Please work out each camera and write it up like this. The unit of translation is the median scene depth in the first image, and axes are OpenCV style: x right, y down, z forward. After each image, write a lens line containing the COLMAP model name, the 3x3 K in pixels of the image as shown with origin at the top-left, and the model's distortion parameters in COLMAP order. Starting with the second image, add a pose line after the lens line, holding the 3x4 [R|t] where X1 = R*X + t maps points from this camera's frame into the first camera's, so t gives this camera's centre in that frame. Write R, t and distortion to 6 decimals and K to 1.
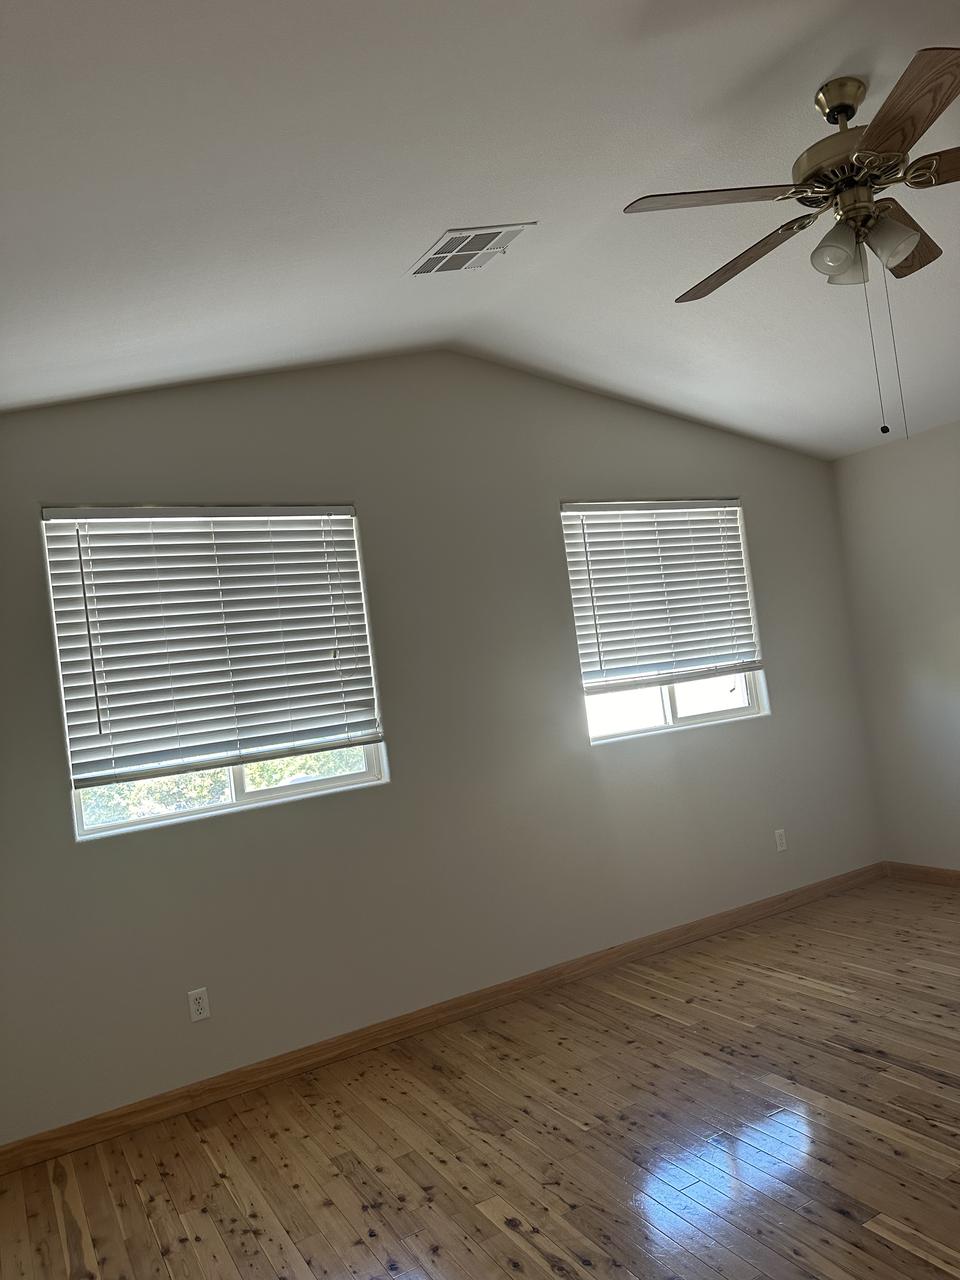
lens RADIAL K [[902.1, 0, 485.3], [0, 902.1, 650.8], [0, 0, 1]] dist [0.052467, -0.060638]
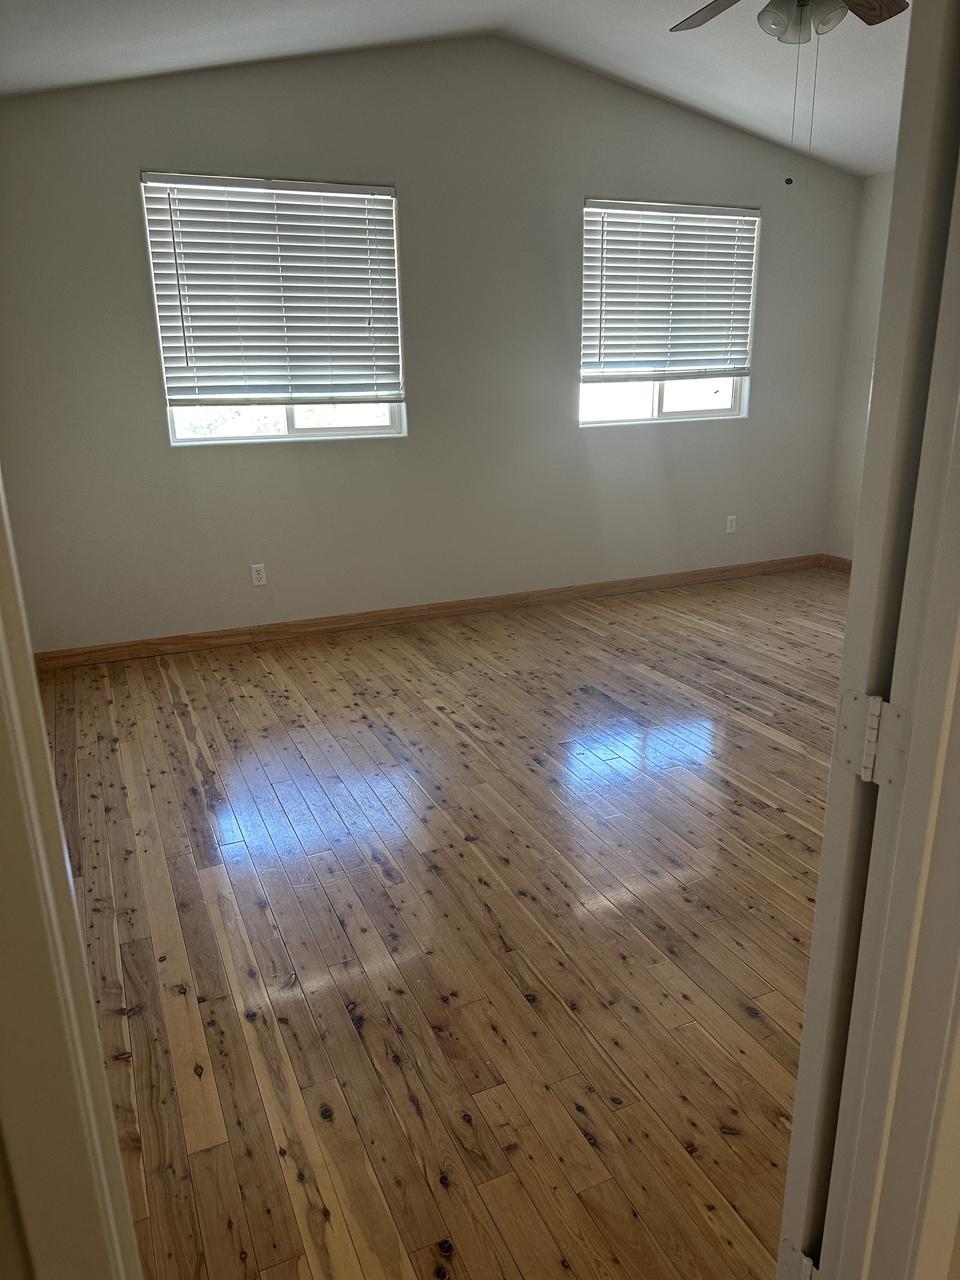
lens RADIAL K [[895.1, 0, 483.7], [0, 895.1, 645.0], [0, 0, 1]] dist [0.153207, -0.273455]
pose [[0.989596, 0.130158, -0.061306, 0.131286], [-0.102852, 0.937957, 0.331147, -0.011035], [0.100604, -0.321397, 0.941585, -0.320895]]
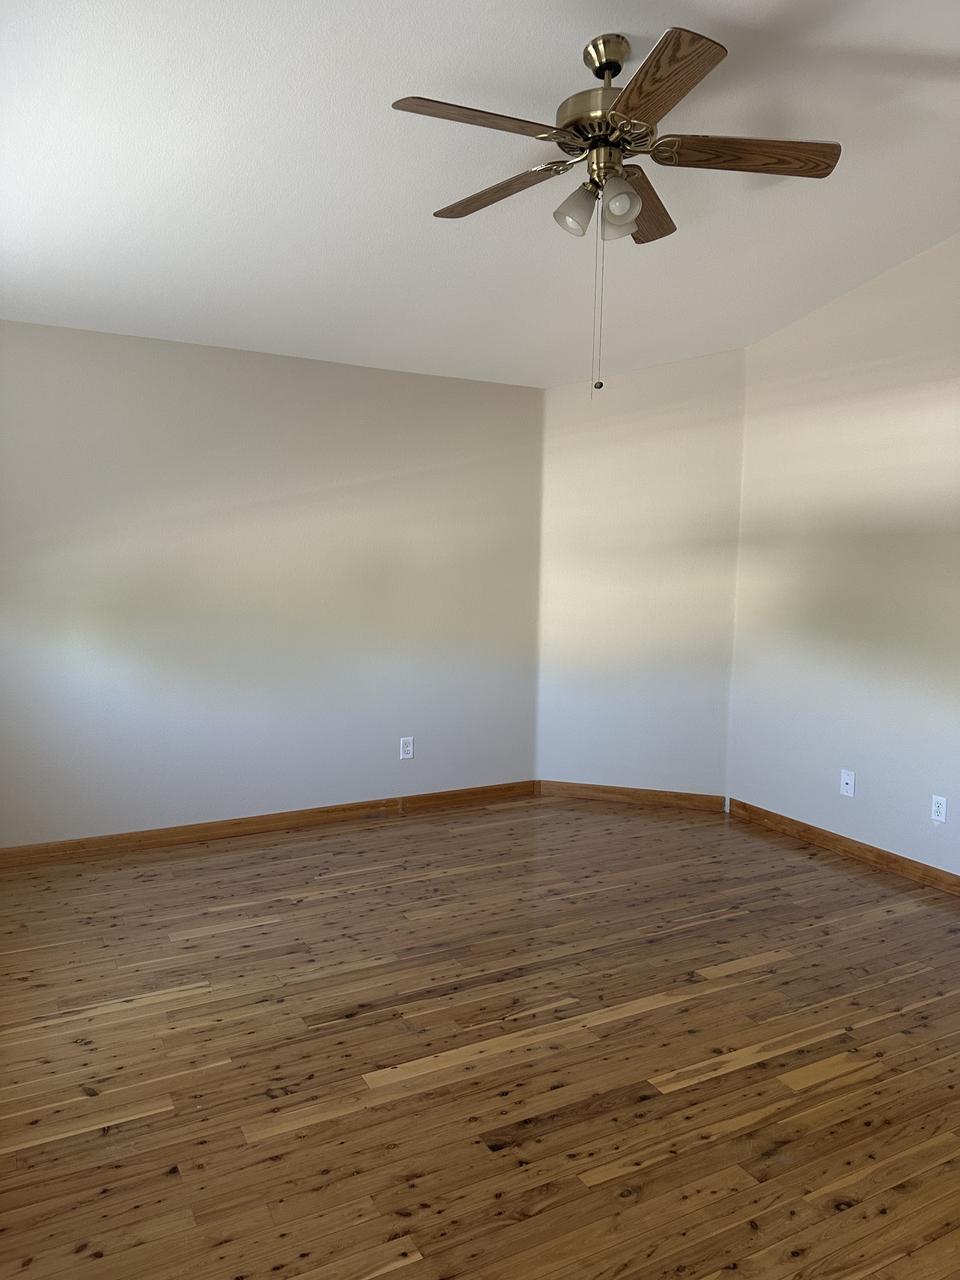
lens RADIAL K [[902.1, 0, 485.3], [0, 902.1, 650.8], [0, 0, 1]] dist [0.052467, -0.060638]
pose [[0.014876, 0.023698, 0.999608, -0.459894], [-0.049241, 0.998523, -0.022940, 0.080690], [-0.998676, -0.048881, 0.016021, 0.788274]]
